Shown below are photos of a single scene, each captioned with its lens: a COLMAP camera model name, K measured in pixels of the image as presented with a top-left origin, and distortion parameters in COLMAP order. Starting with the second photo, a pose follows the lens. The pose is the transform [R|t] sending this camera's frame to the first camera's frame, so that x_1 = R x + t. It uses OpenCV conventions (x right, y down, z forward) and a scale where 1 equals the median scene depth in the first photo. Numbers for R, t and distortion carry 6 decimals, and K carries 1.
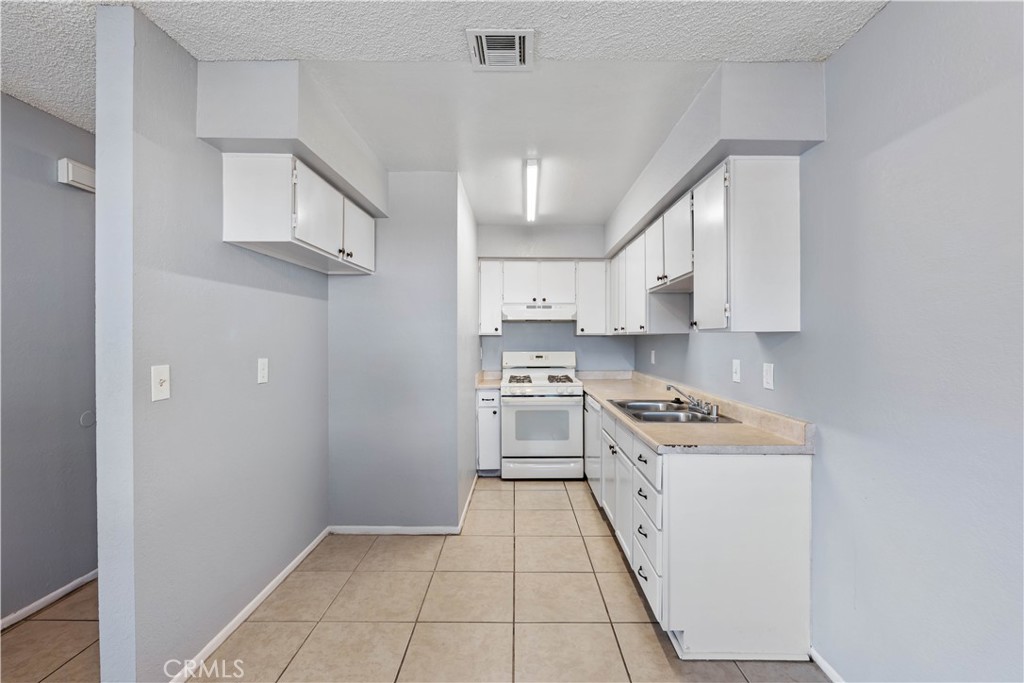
lens RADIAL K [[447.5, 0, 519.2], [0, 447.5, 340.9], [0, 0, 1]] dist [-0.007558, 0.000428]
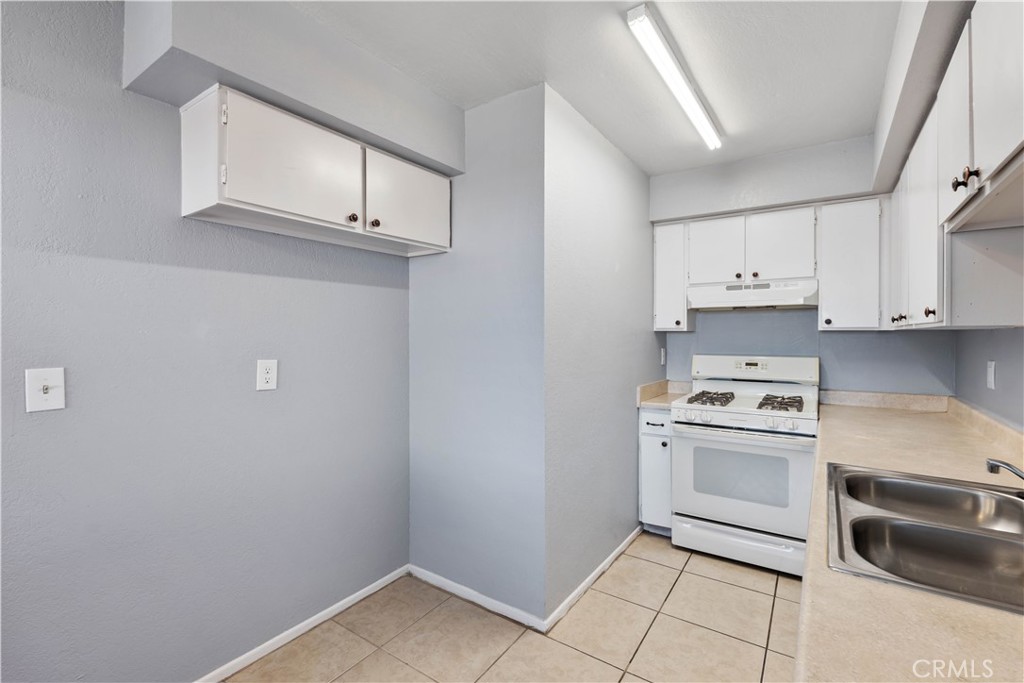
lens RADIAL K [[447.5, 0, 521.3], [0, 447.5, 338.3], [0, 0, 1]] dist [-0.007558, 0.000428]
pose [[0.828790, 0.005455, -0.559533, 0.157216], [-0.004713, 0.999985, 0.002768, -0.002809], [0.559540, 0.000343, 0.828803, 0.338365]]
